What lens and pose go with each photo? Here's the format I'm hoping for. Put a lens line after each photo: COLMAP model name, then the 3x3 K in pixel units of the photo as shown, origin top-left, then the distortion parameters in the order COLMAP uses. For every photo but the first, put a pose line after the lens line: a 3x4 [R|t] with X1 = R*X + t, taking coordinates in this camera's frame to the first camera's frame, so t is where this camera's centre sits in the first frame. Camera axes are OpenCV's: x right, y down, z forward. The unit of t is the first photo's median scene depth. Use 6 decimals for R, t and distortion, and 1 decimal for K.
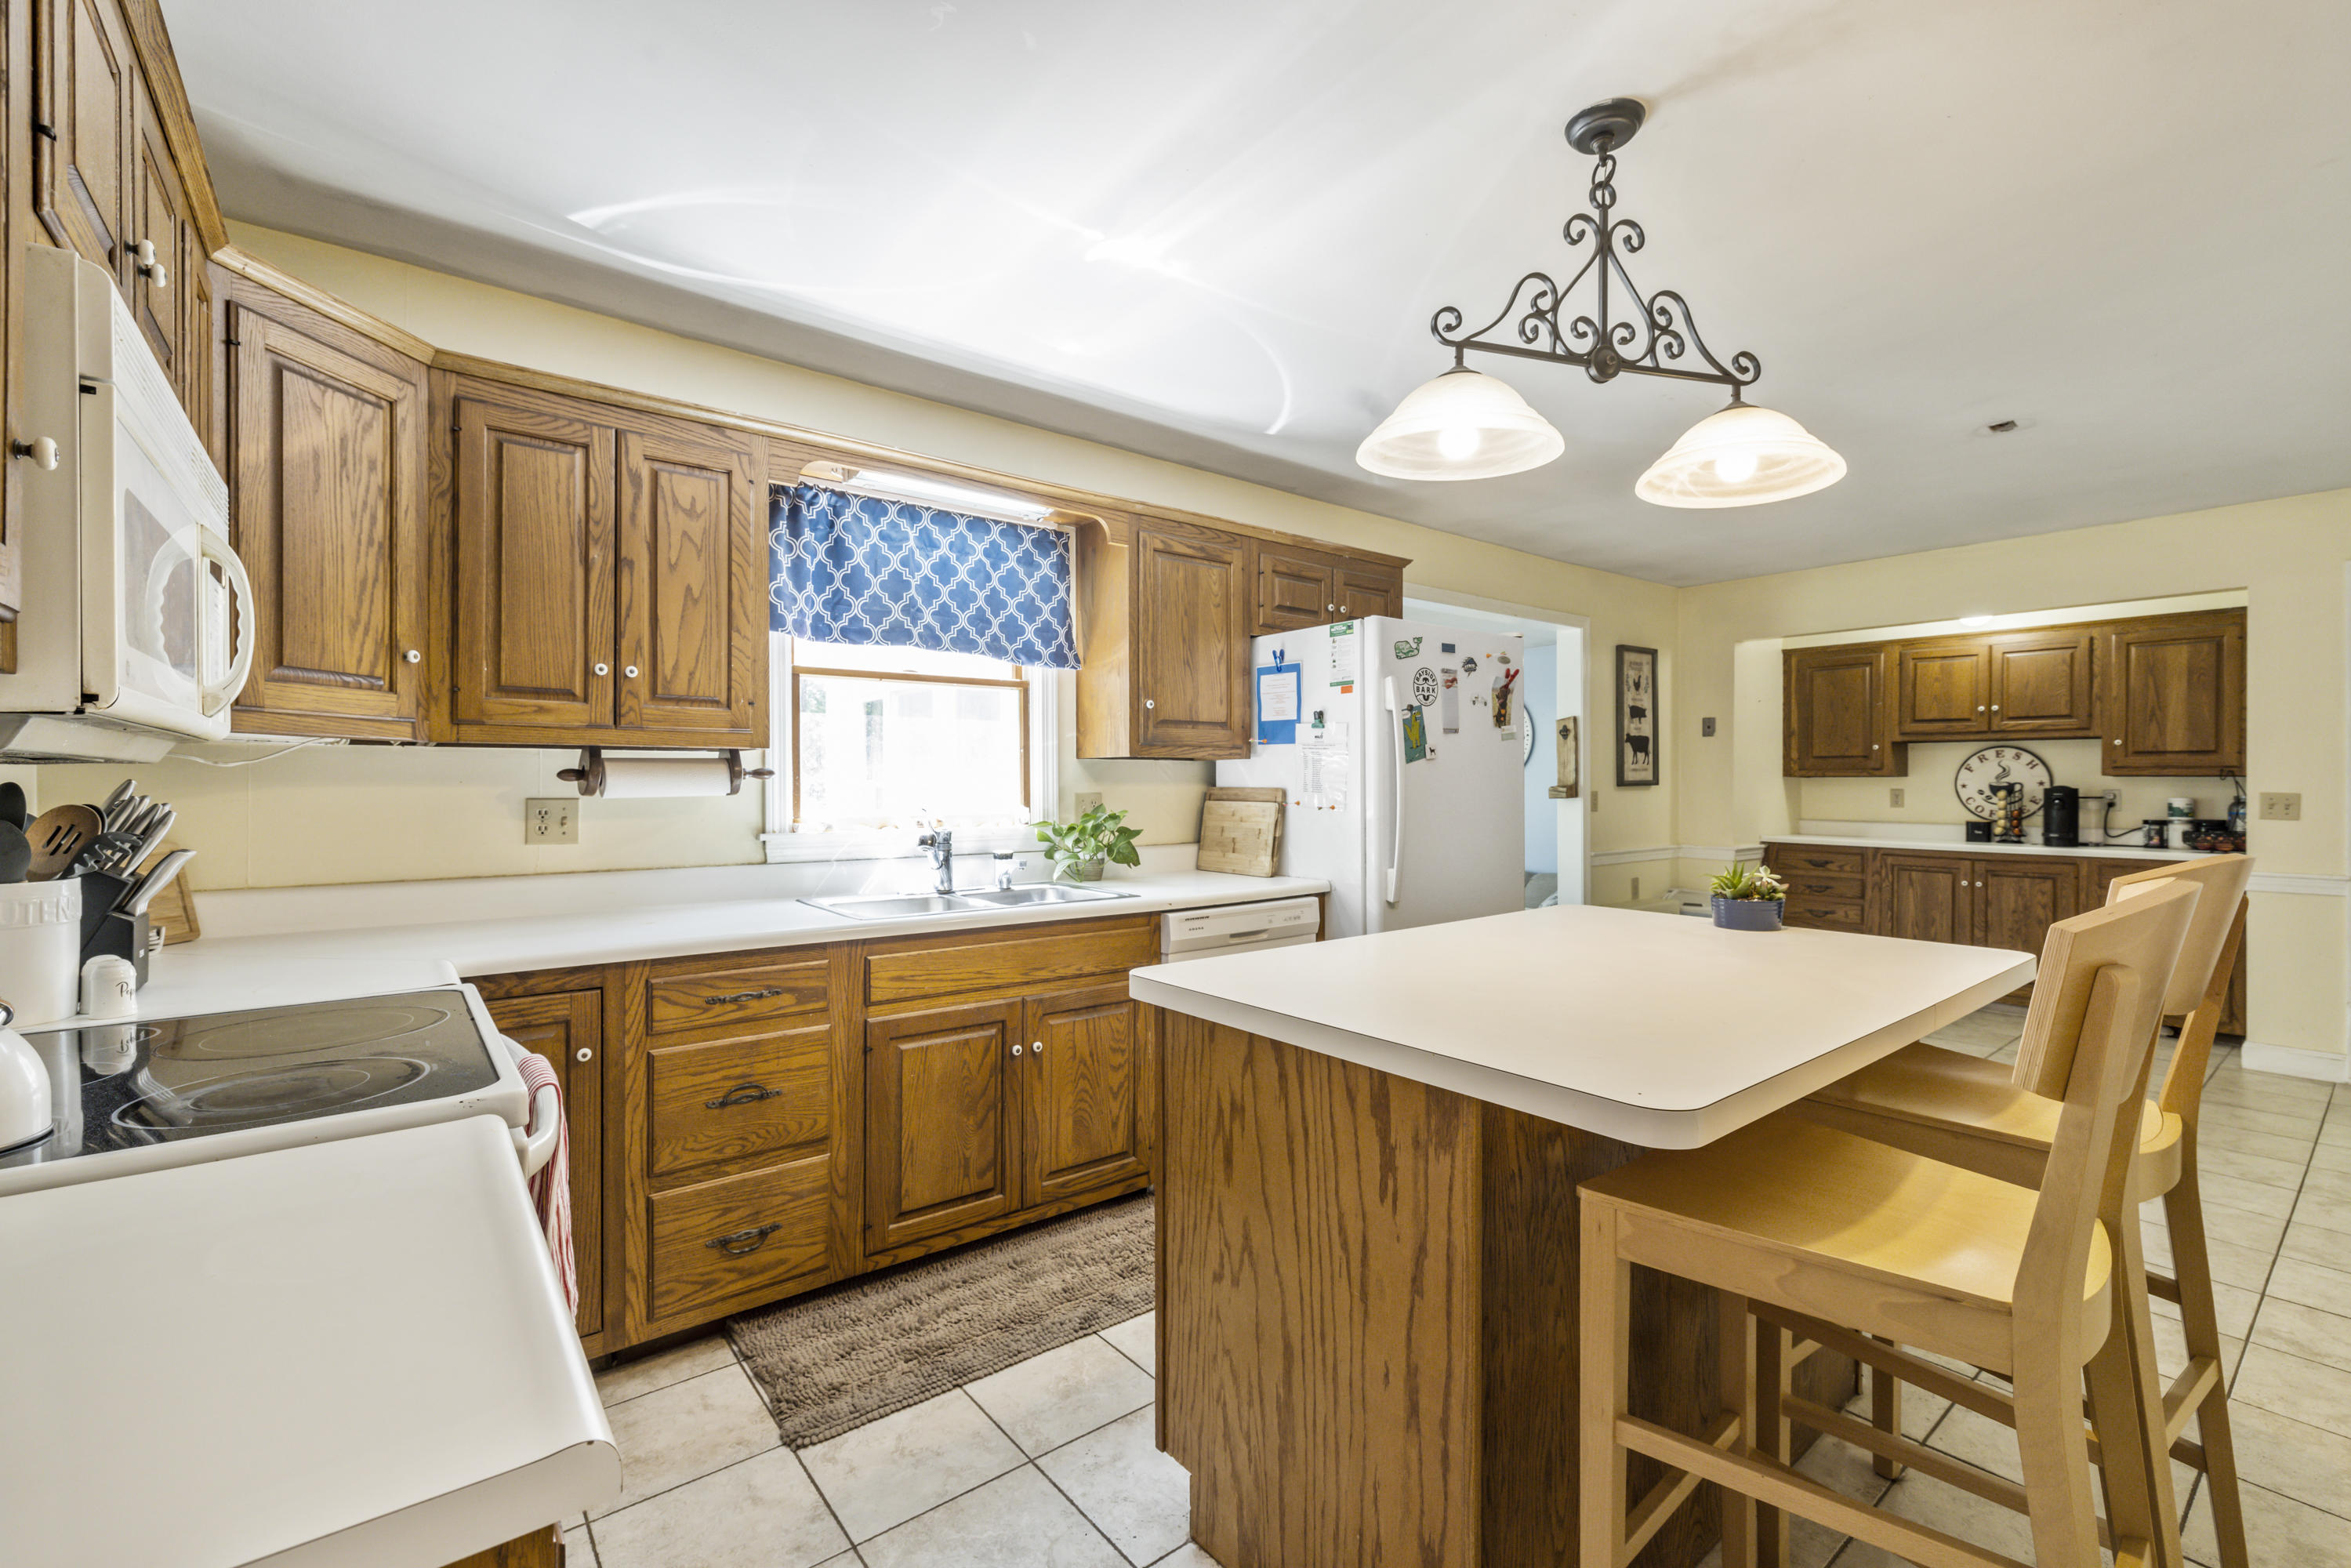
lens RADIAL K [[993.6, 0, 1175.5], [0, 993.6, 784.0], [0, 0, 1]] dist [-0.000689, -0.000156]
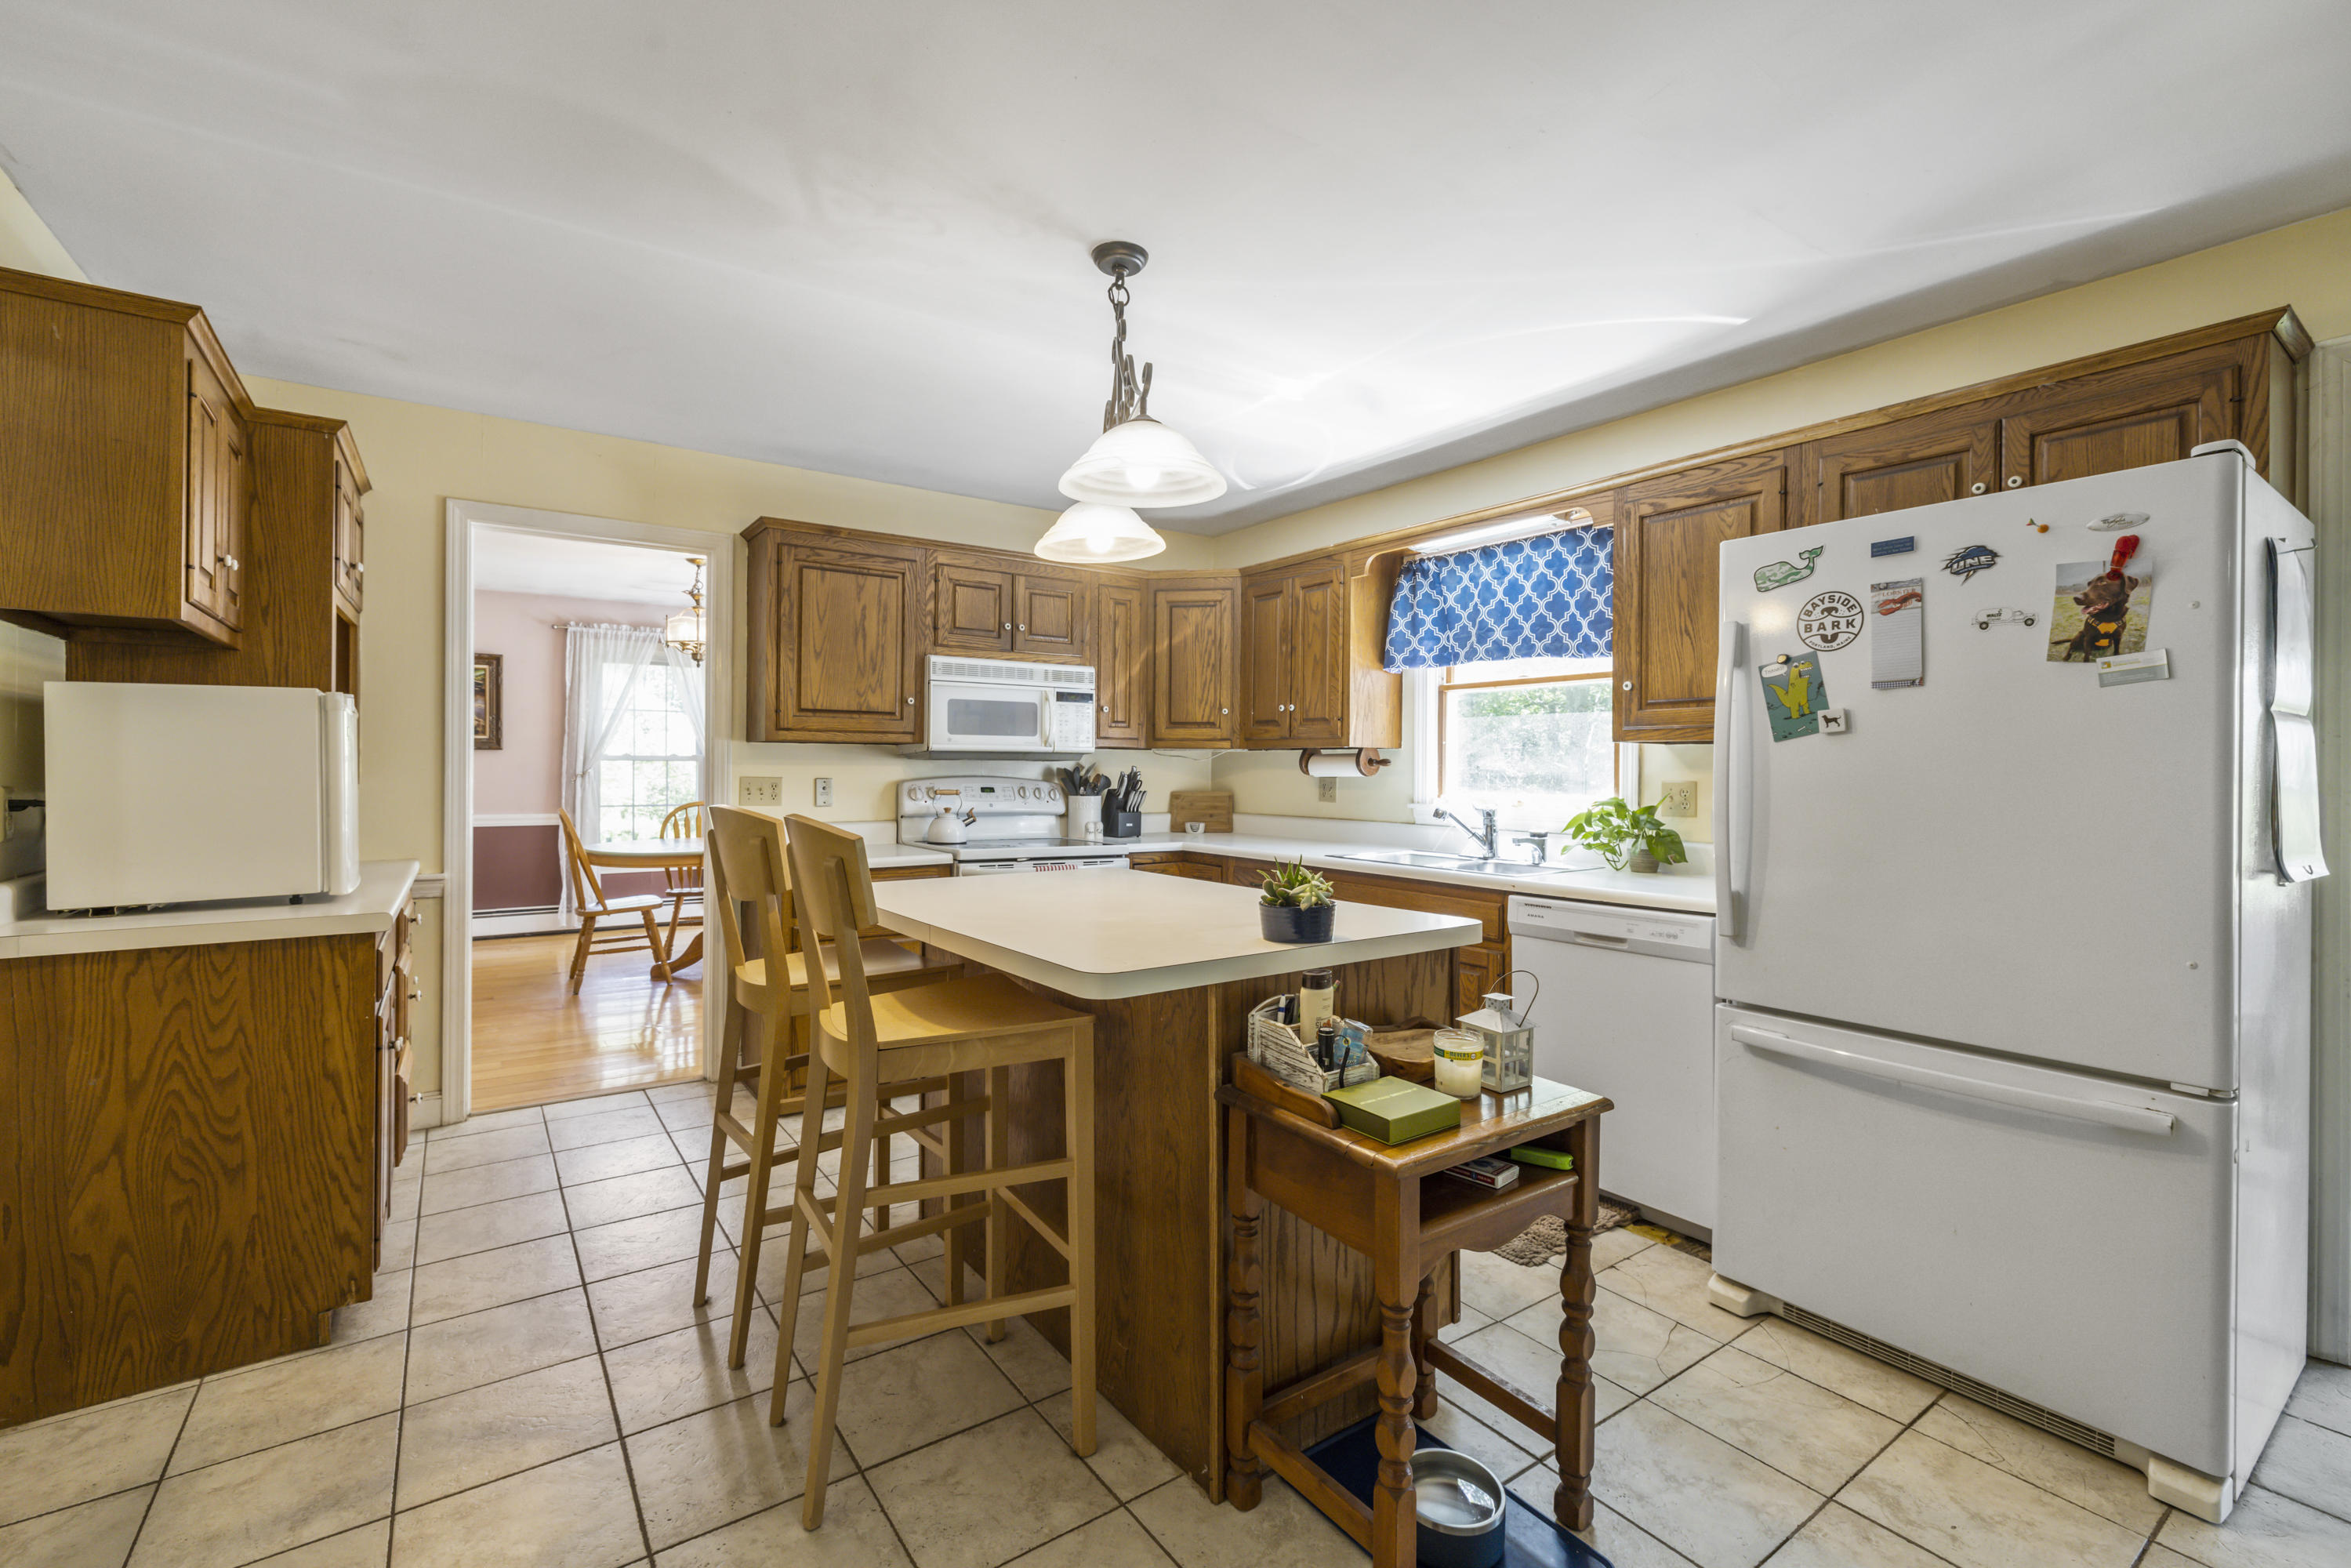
lens RADIAL K [[1008.4, 0, 1144.8], [0, 1008.4, 767.9], [0, 0, 1]] dist [0.001740, 0.000241]
pose [[-0.061919, -0.003237, -0.998076, 0.575259], [-0.008662, 0.999959, -0.002705, 0.002000], [0.998044, 0.008478, -0.061944, 0.367084]]
